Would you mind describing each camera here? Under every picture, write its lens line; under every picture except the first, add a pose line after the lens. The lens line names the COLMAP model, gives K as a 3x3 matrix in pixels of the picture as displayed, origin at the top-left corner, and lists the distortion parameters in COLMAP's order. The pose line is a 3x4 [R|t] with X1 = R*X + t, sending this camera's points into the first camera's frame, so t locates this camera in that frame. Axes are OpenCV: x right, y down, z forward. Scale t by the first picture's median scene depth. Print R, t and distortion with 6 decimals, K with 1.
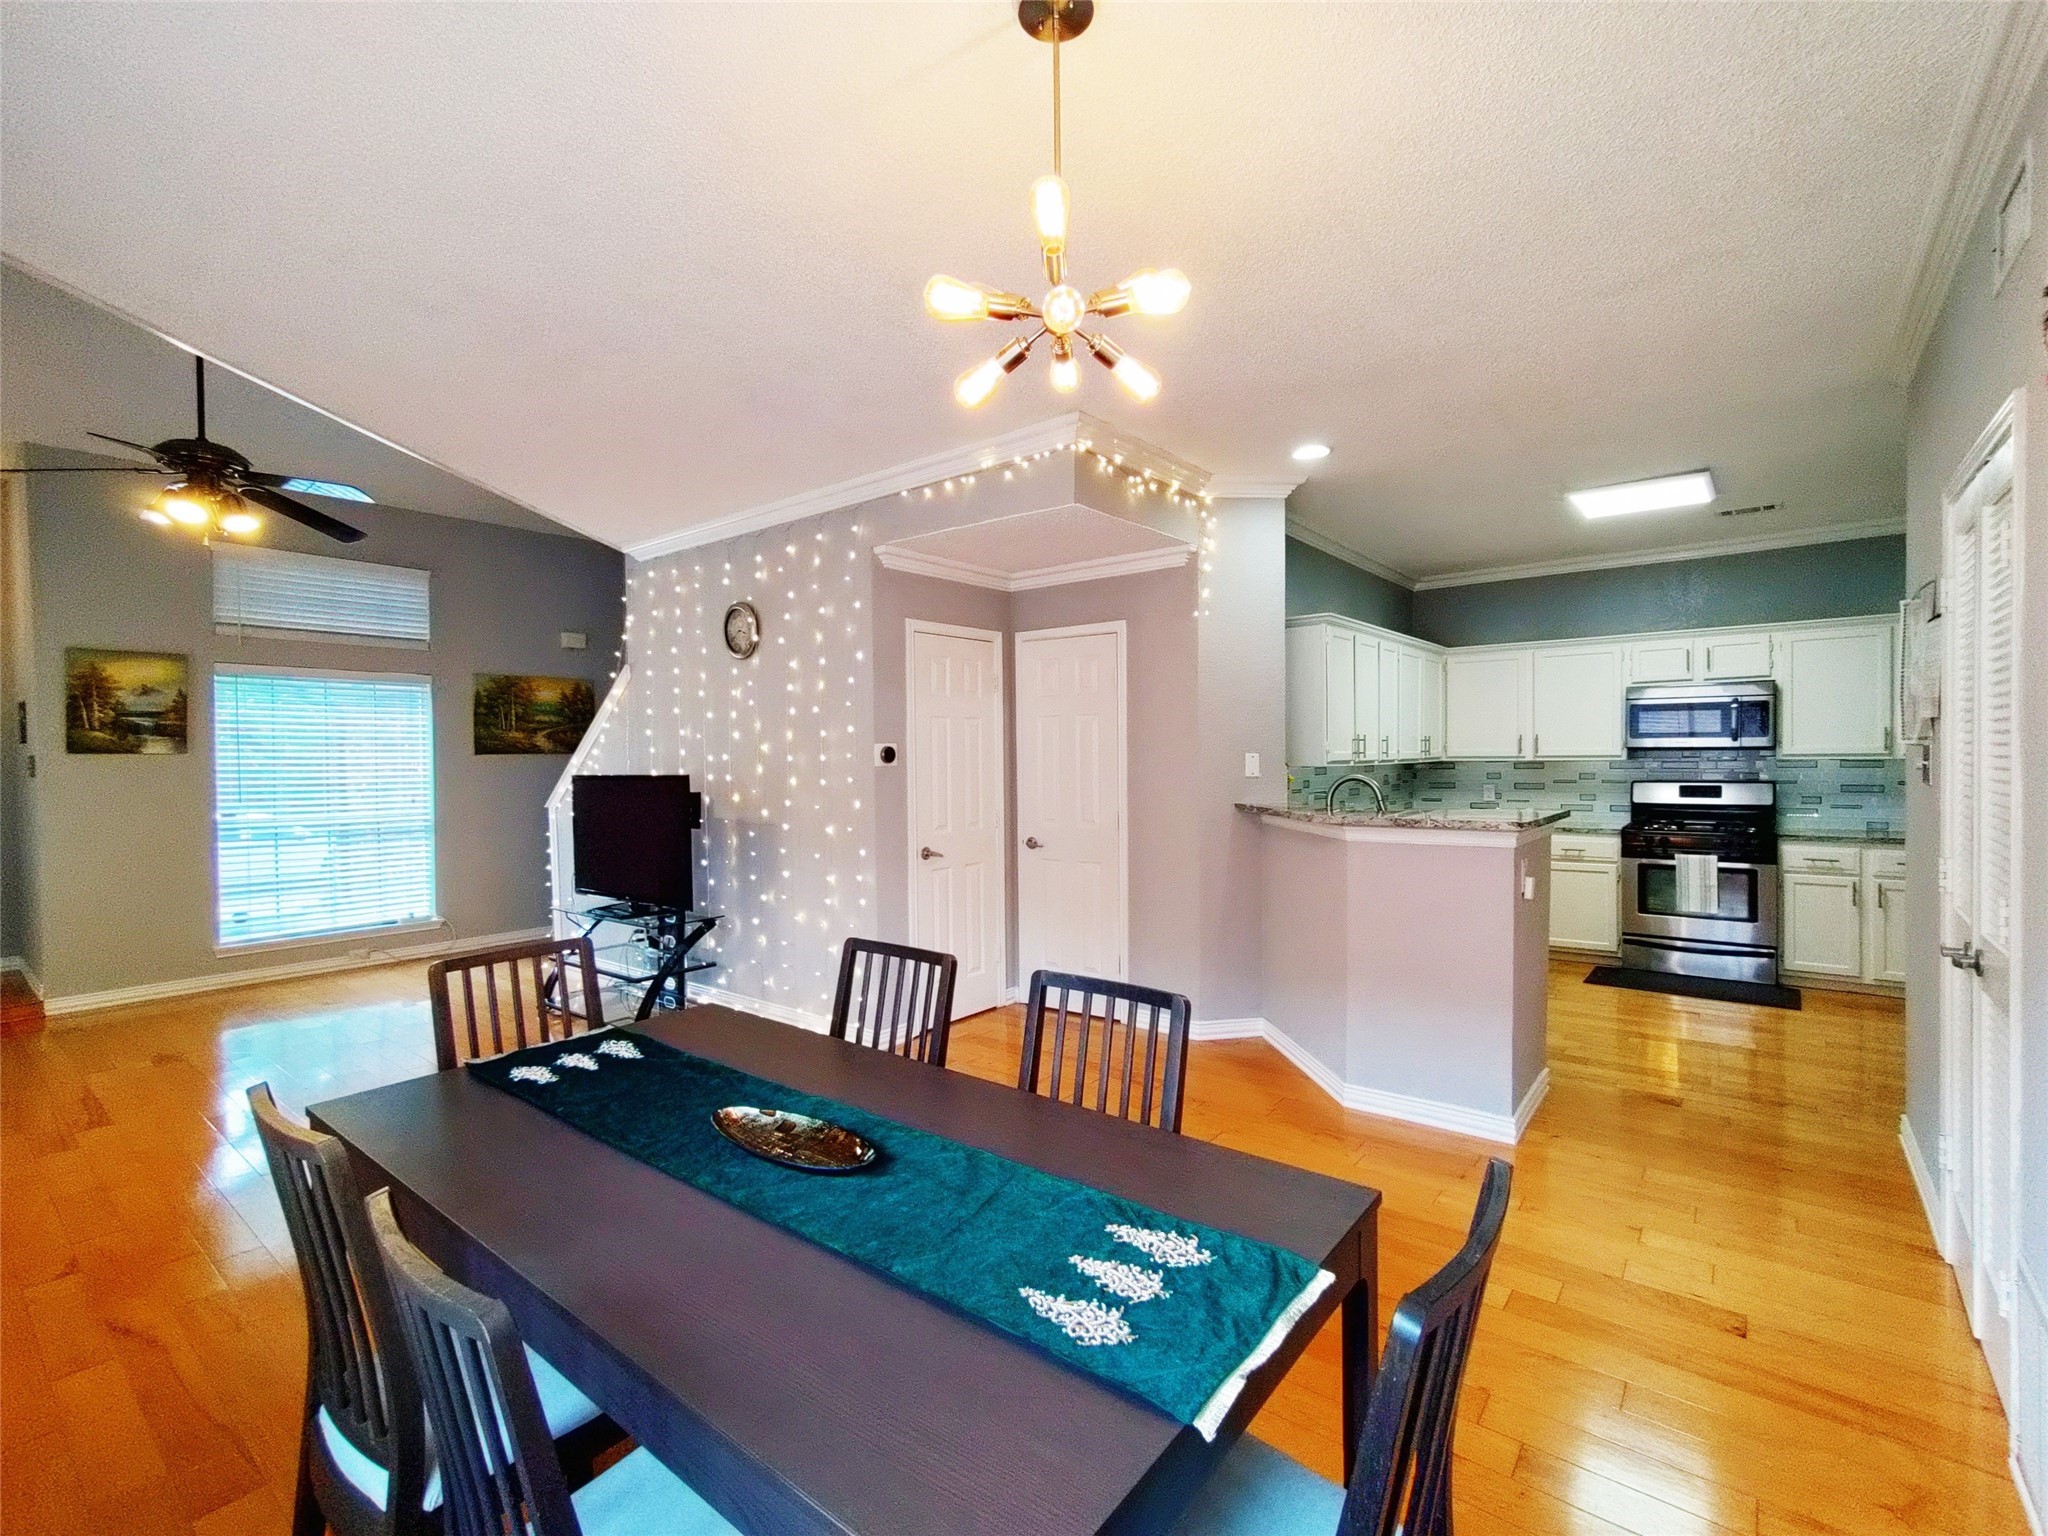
lens RADIAL K [[922.6, 0, 1032.7], [0, 922.6, 765.0], [0, 0, 1]] dist [0.003463, -0.000055]
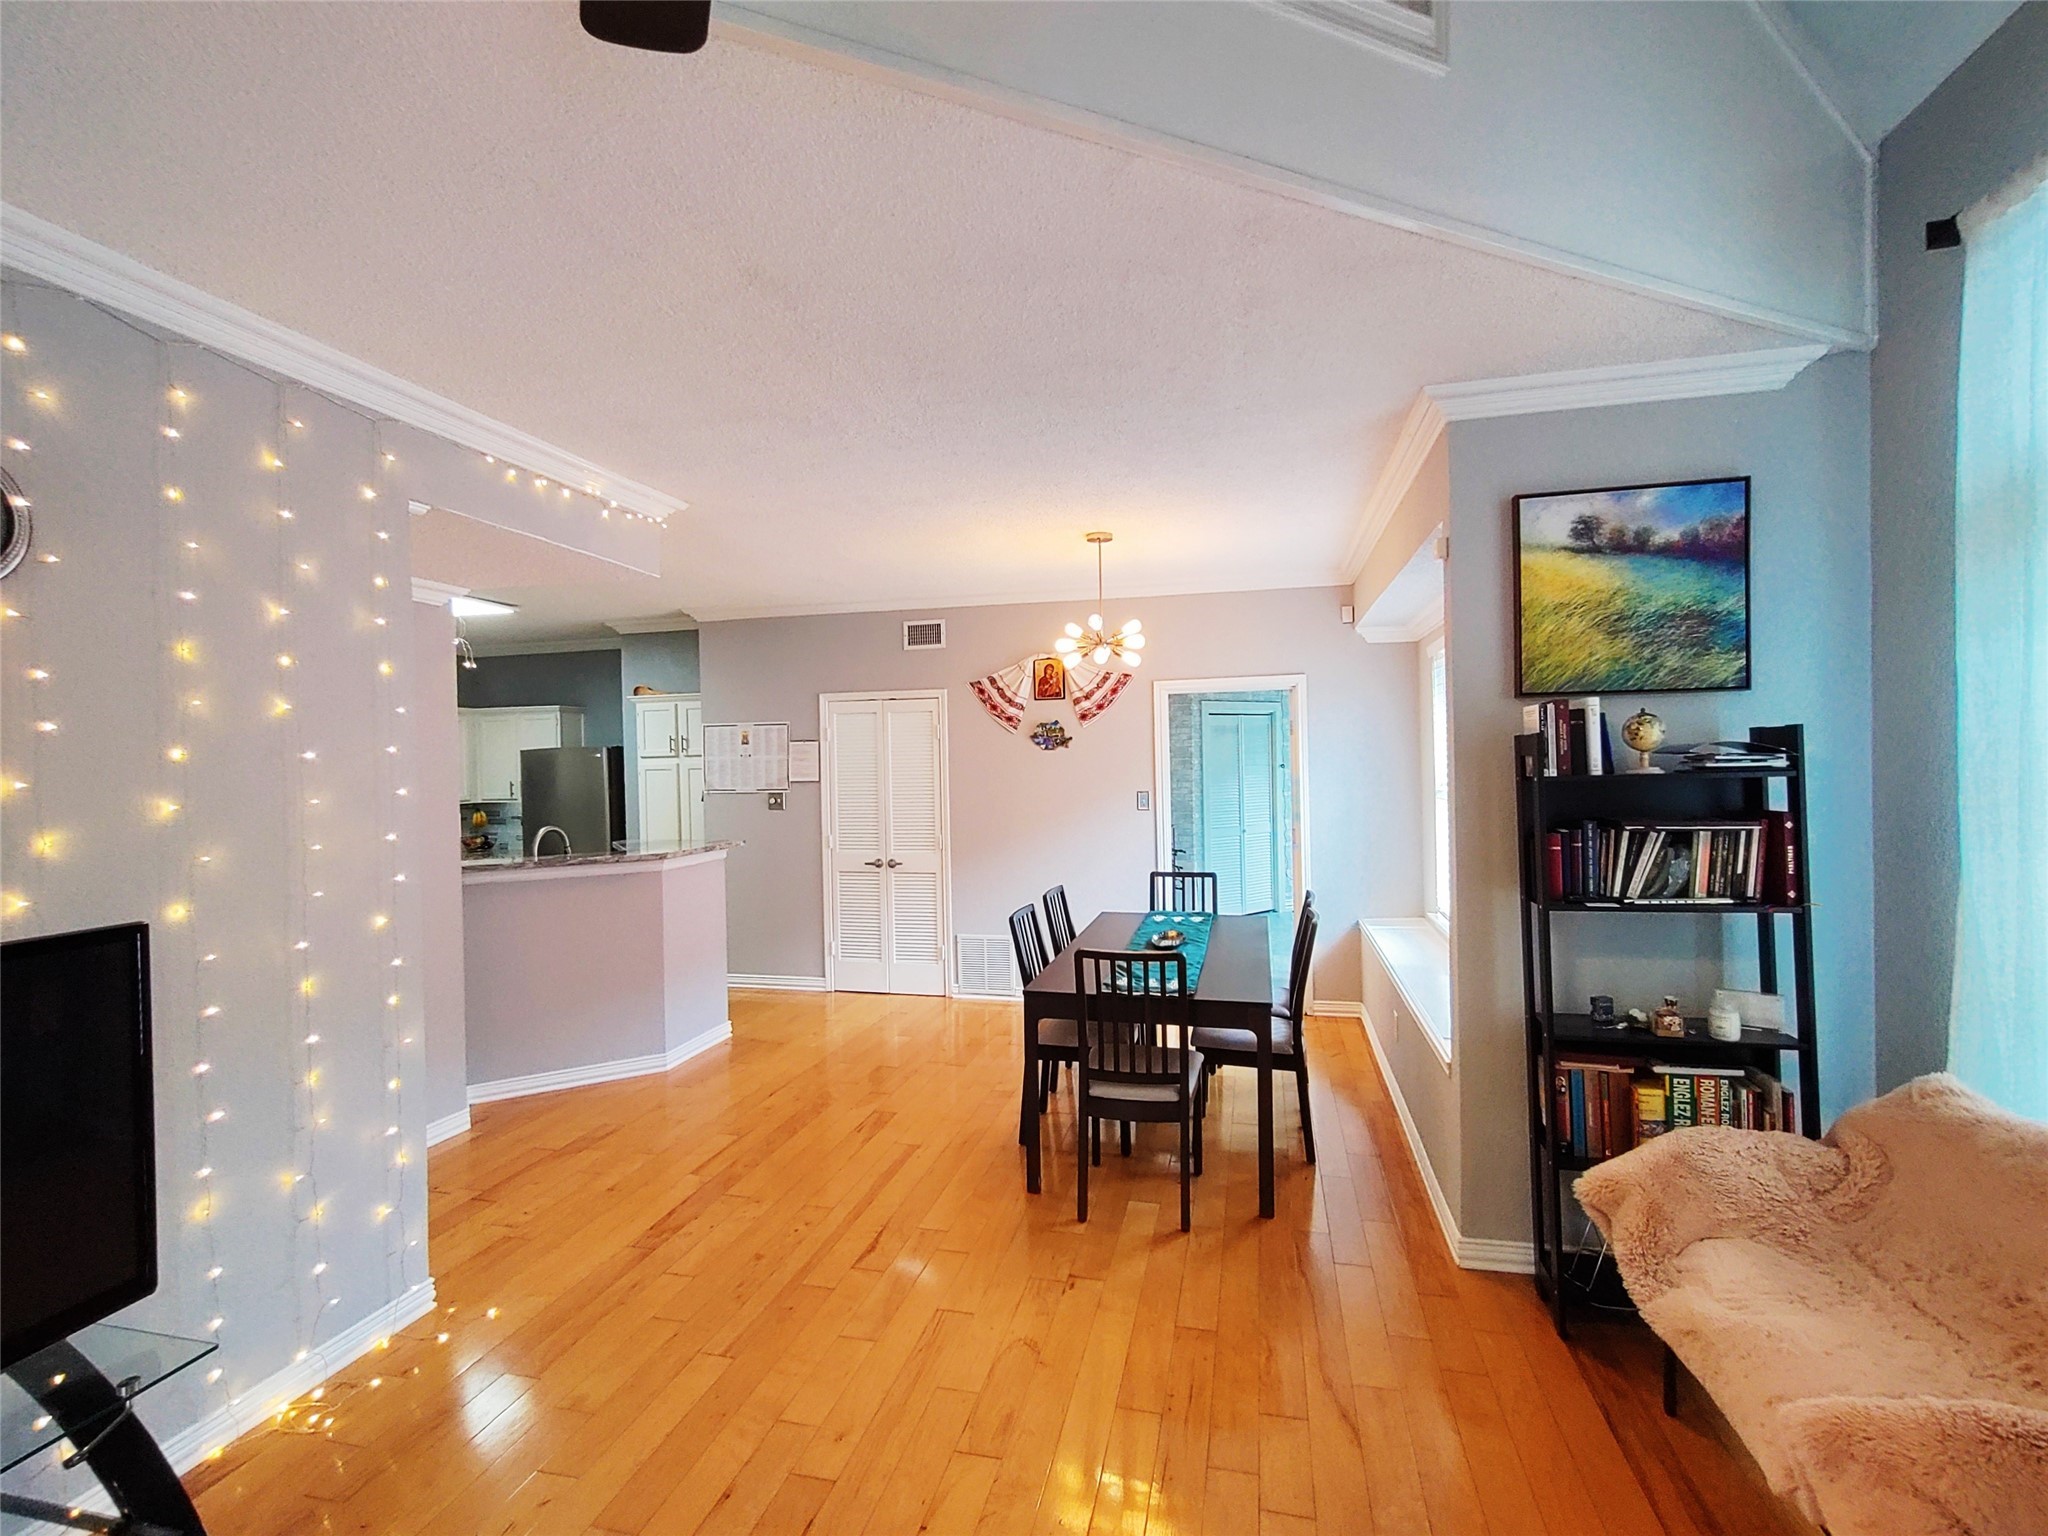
lens RADIAL K [[922.6, 0, 1032.7], [0, 922.6, 765.0], [0, 0, 1]] dist [0.003463, -0.000055]
pose [[-0.417900, 0.015679, 0.908358, -0.978156], [0.034729, 0.999396, -0.001273, -0.044056], [-0.907829, 0.031015, -0.418193, 0.945673]]
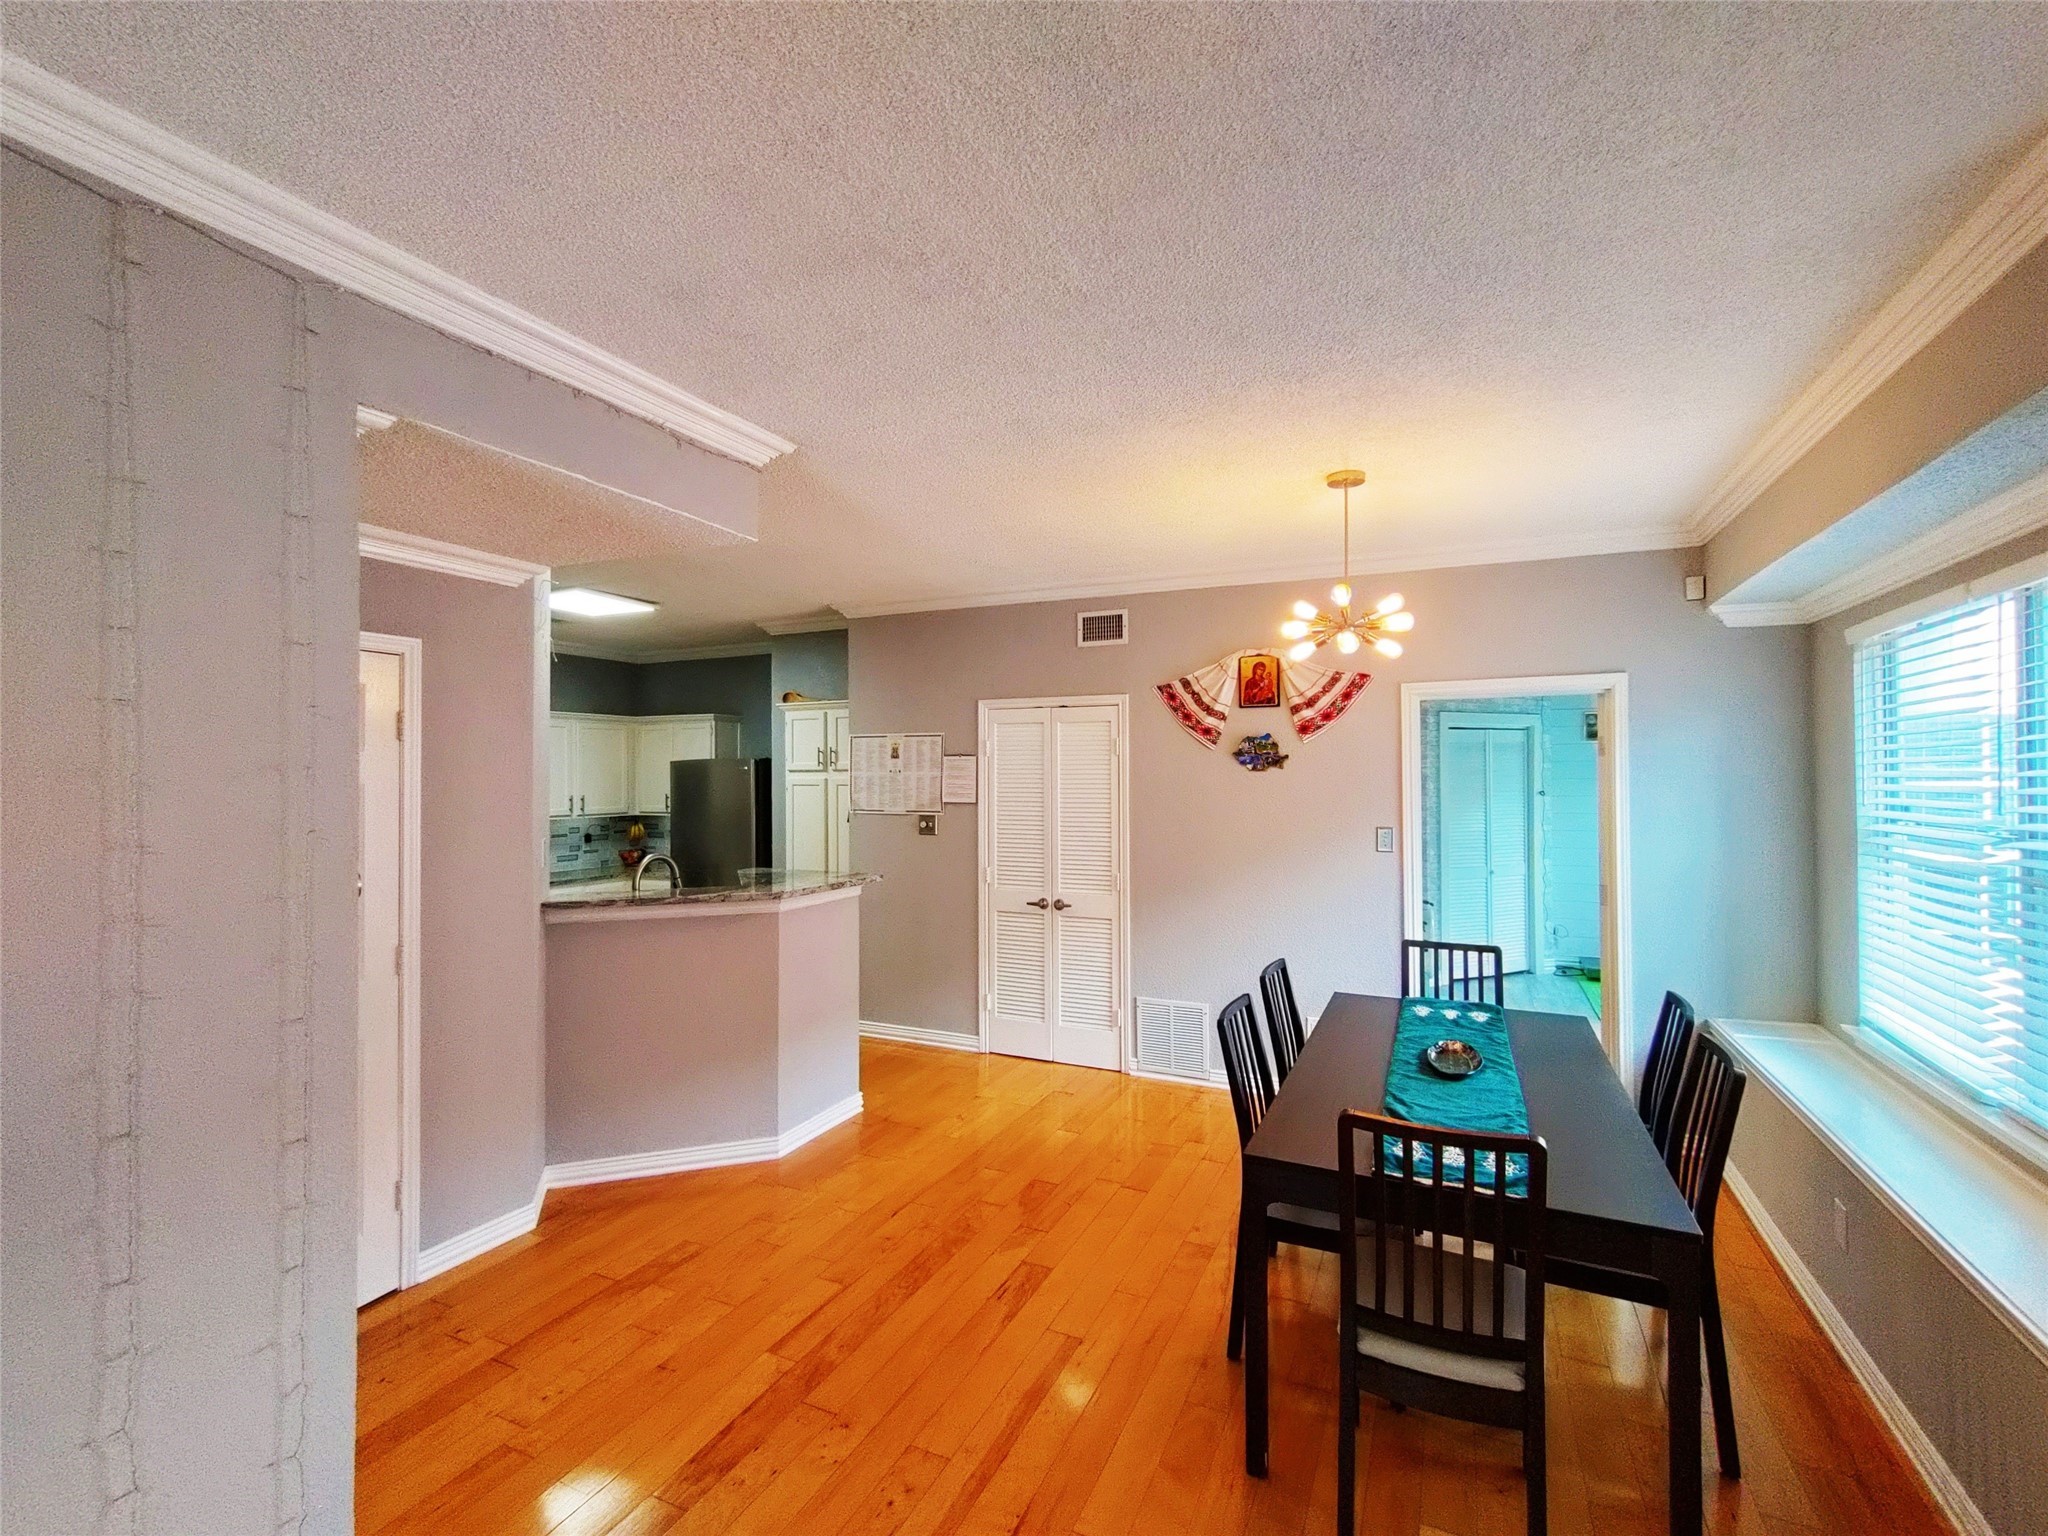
lens RADIAL K [[922.6, 0, 1032.7], [0, 922.6, 765.0], [0, 0, 1]] dist [0.003463, -0.000055]
pose [[-0.236755, 0.024294, 0.971266, -0.708895], [0.016295, 0.999646, -0.021032, -0.056862], [-0.971433, 0.010848, -0.237067, 0.854095]]
